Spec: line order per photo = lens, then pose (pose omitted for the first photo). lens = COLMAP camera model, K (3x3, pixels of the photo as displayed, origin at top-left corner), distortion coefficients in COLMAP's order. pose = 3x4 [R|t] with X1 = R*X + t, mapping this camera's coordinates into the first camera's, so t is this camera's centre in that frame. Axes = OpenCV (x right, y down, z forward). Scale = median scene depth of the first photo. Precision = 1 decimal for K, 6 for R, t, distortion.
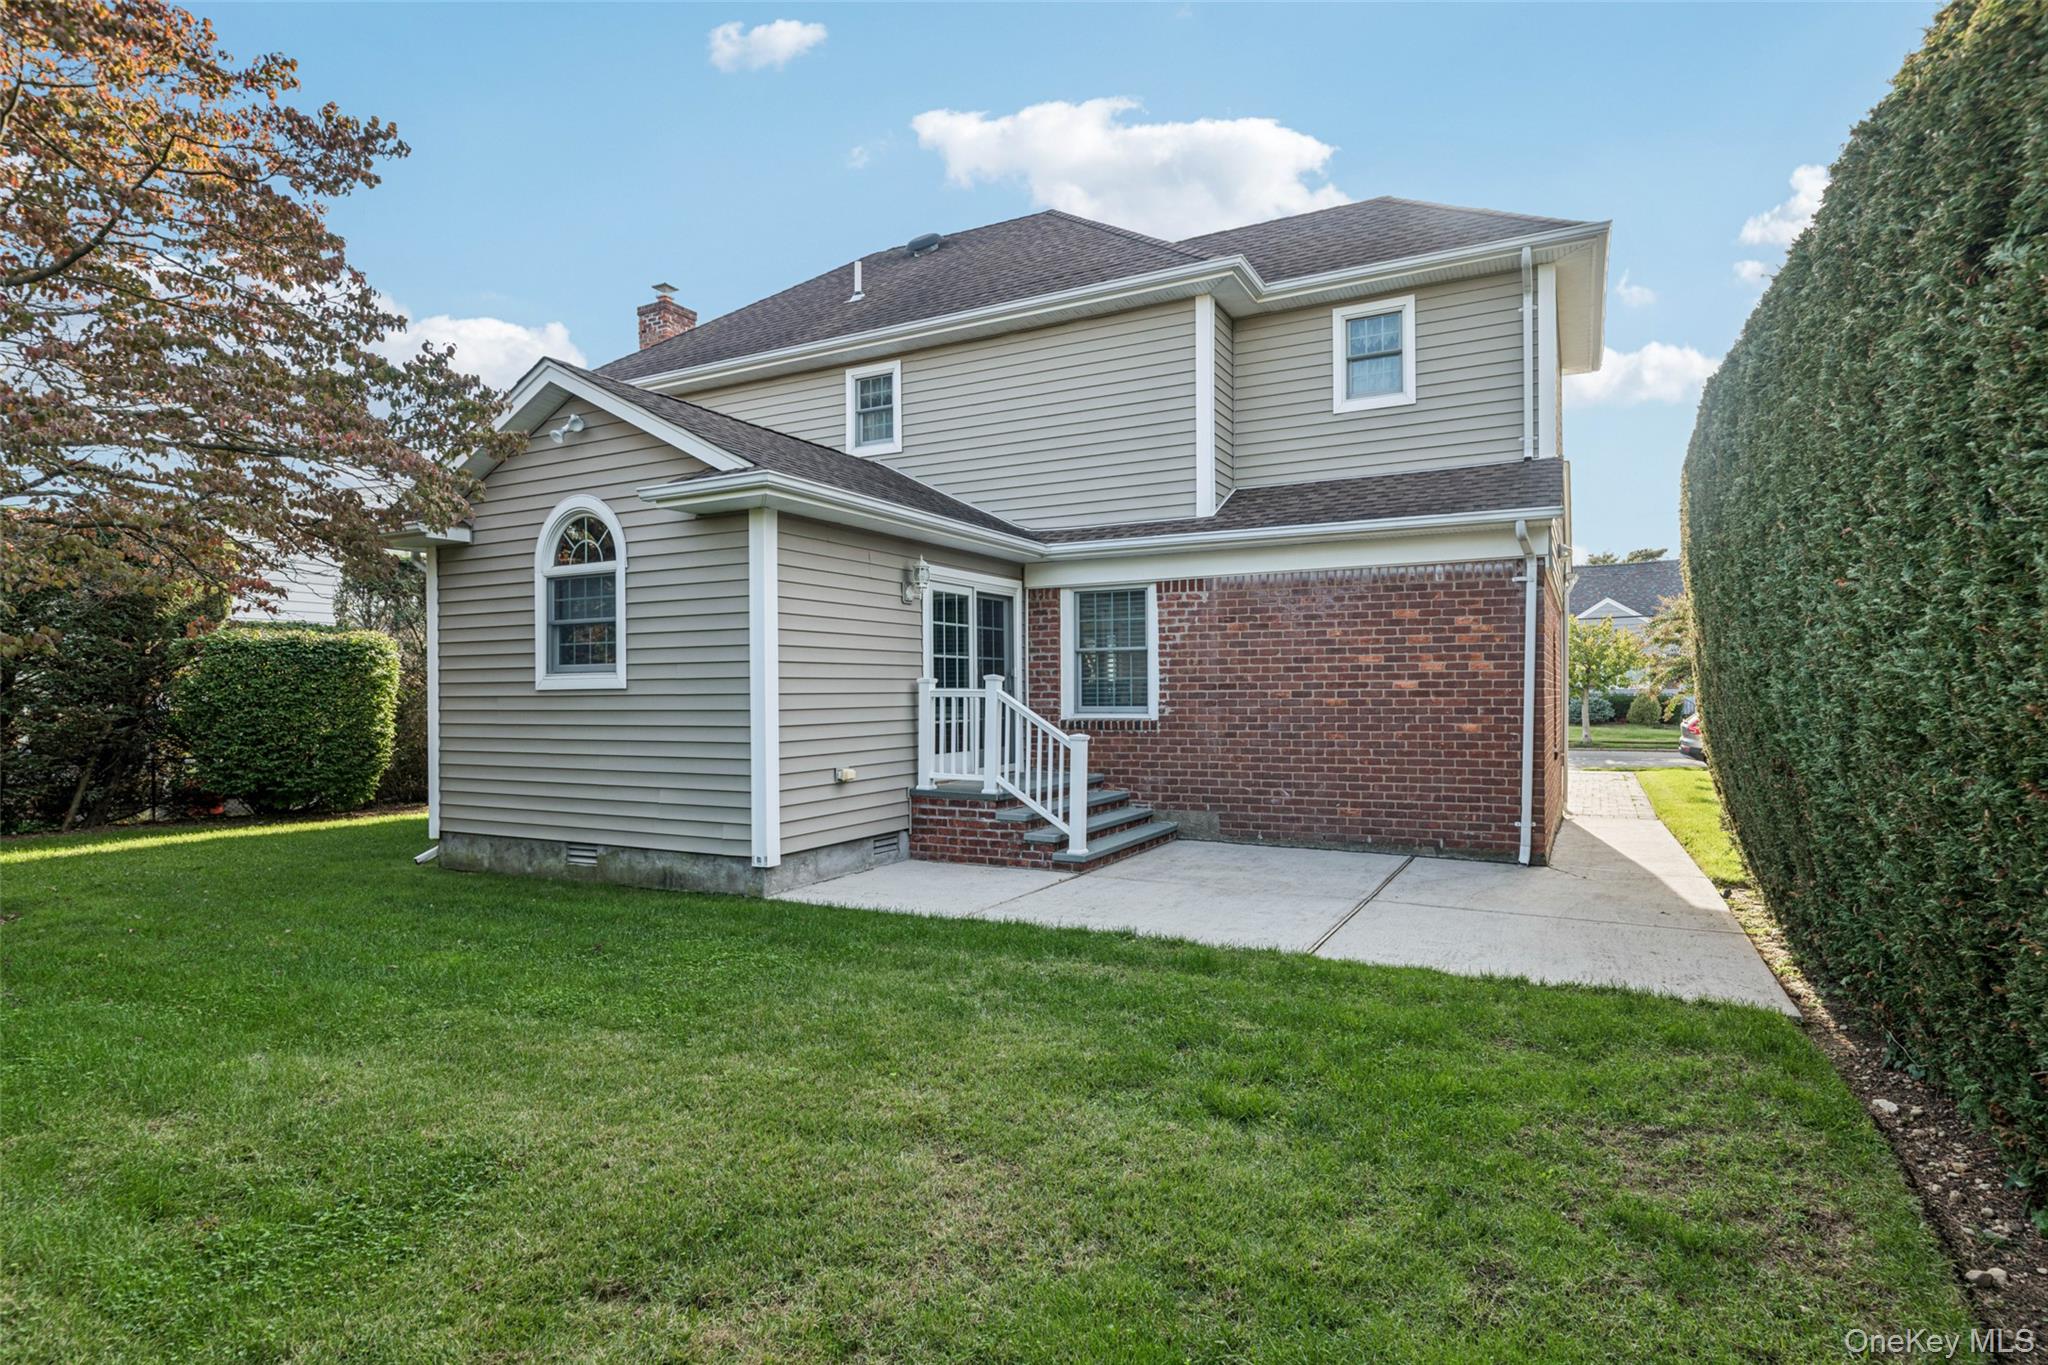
lens RADIAL K [[1100.8, 0, 1027.2], [0, 1100.8, 673.6], [0, 0, 1]] dist [-0.000259, 0.000203]
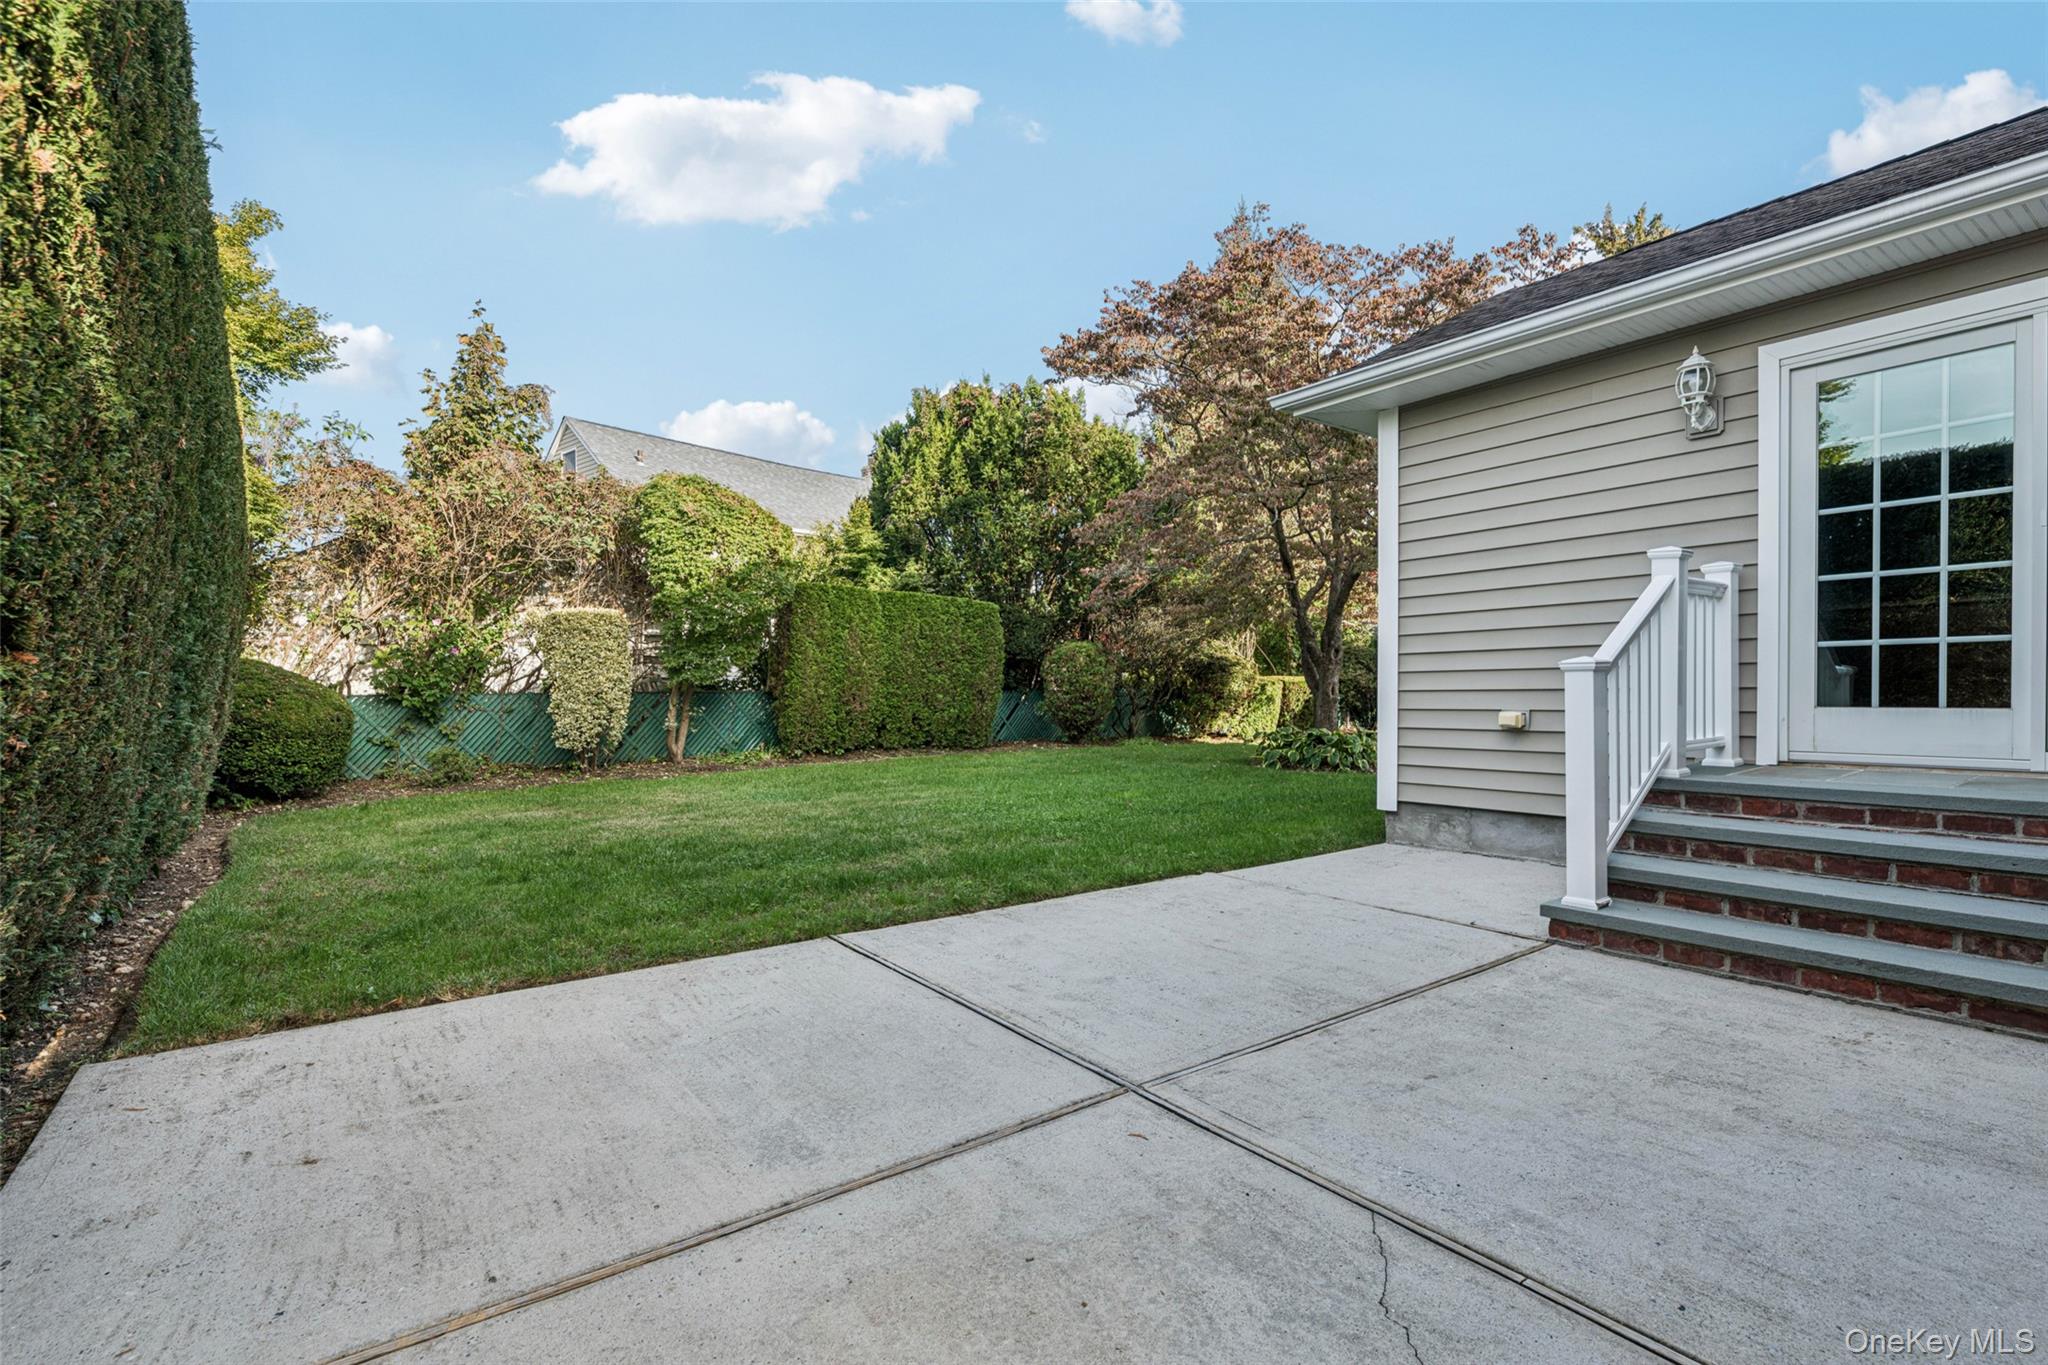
lens RADIAL K [[961.1, 0, 1014.5], [0, 961.1, 691.4], [0, 0, 1]] dist [-0.004638, 0.001245]
pose [[-0.467748, 0.008348, -0.883822, 0.553285], [0.019620, 0.999807, -0.000940, 0.067940], [0.883644, -0.017780, -0.467822, 1.016426]]
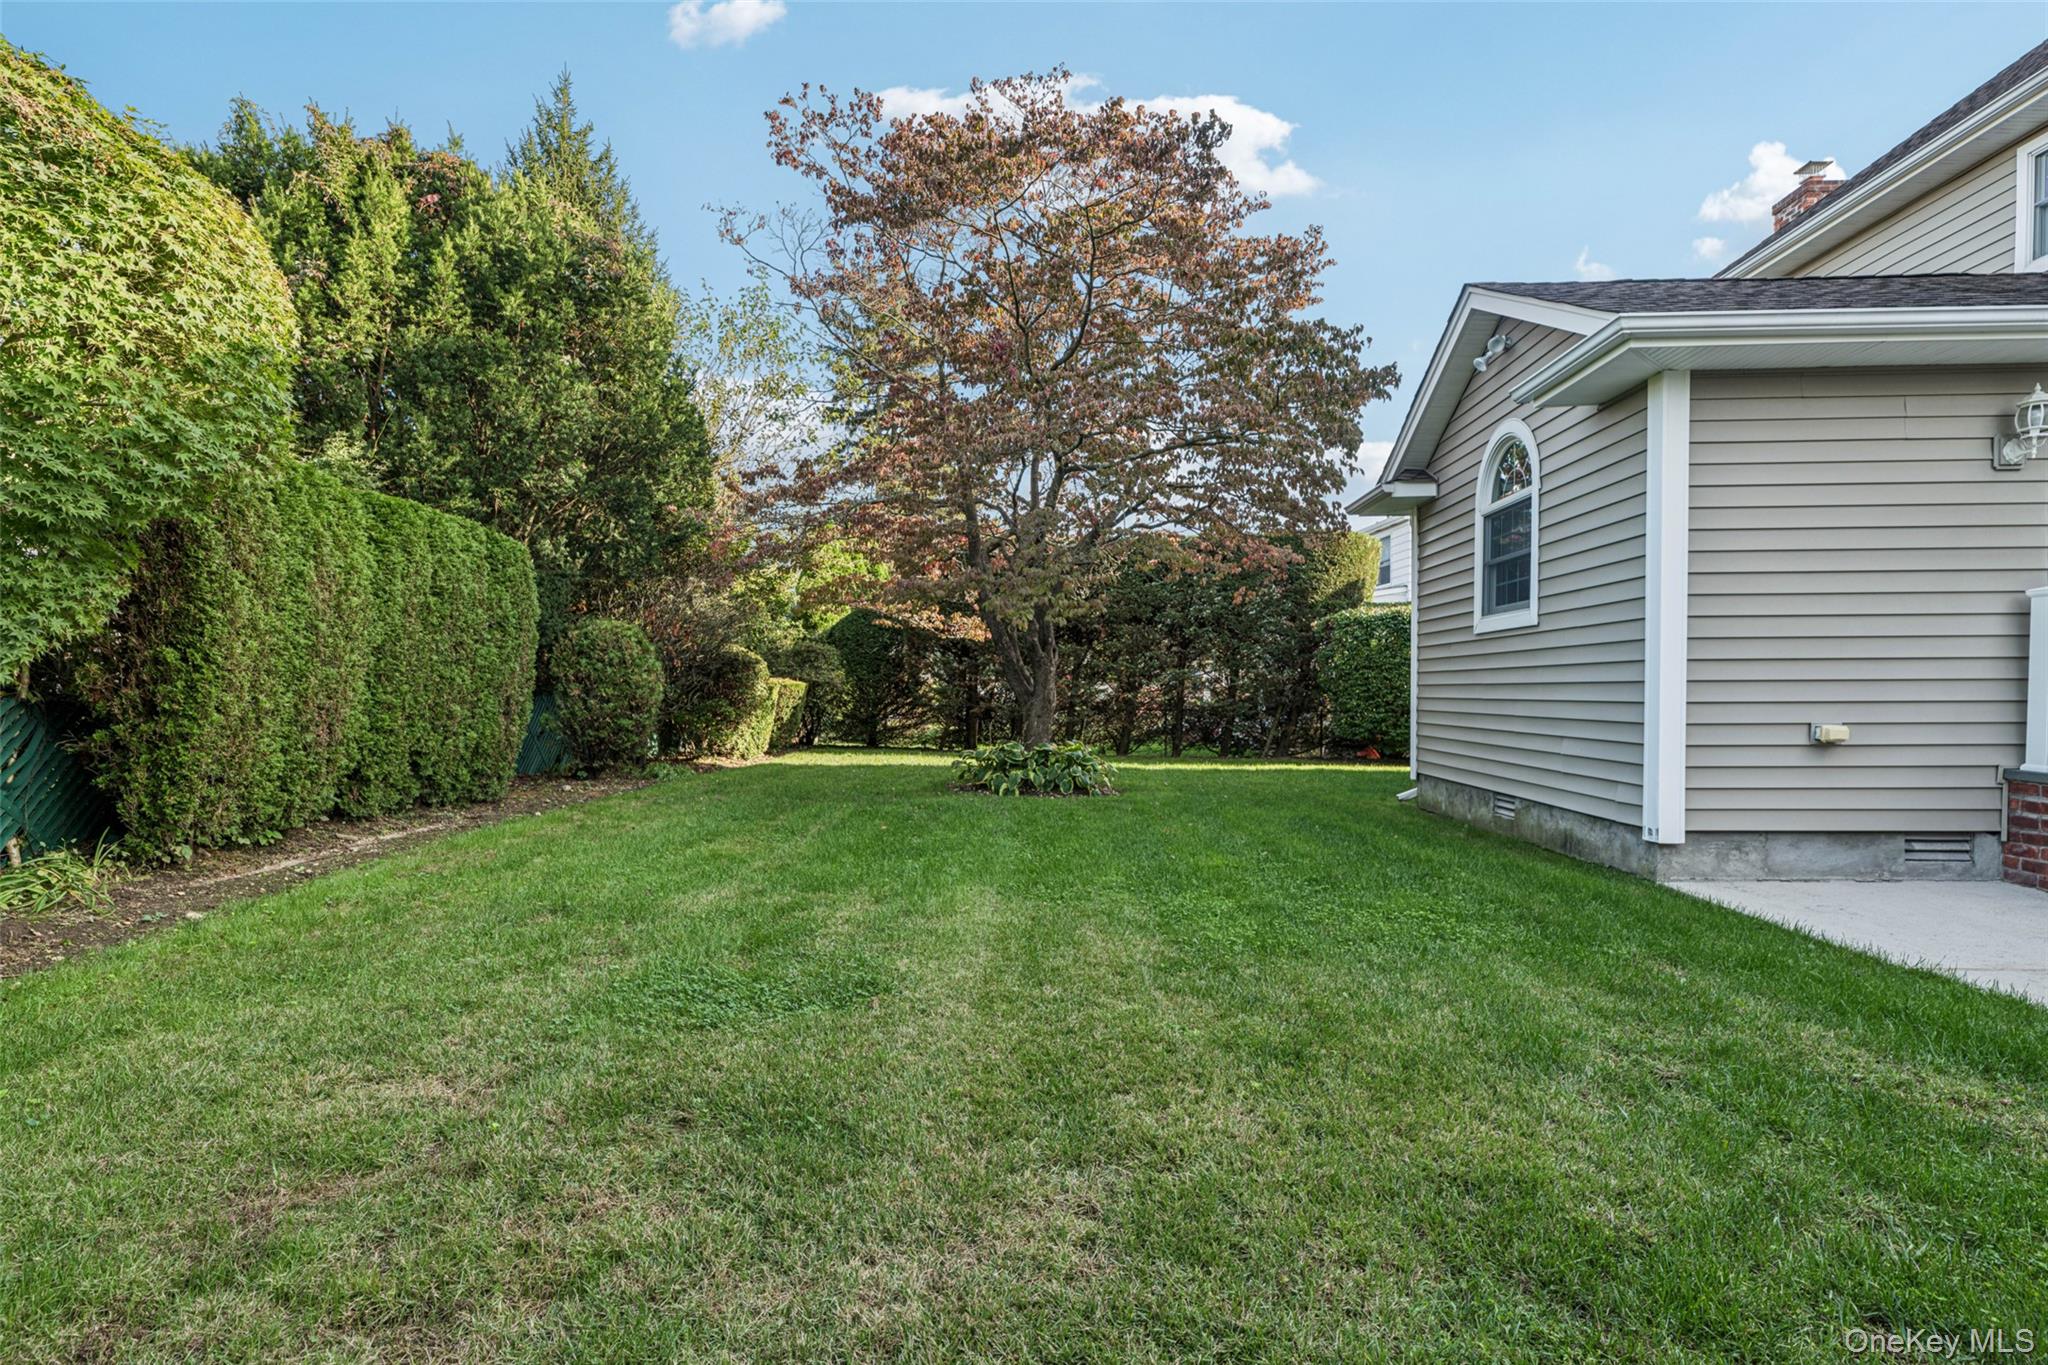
lens RADIAL K [[961.1, 0, 1026.2], [0, 961.1, 699.3], [0, 0, 1]] dist [-0.004638, 0.001245]
pose [[0.407172, 0.014087, -0.913243, 0.176738], [0.011205, 0.999729, 0.020417, 0.053286], [0.913283, -0.018546, 0.406903, 0.304731]]
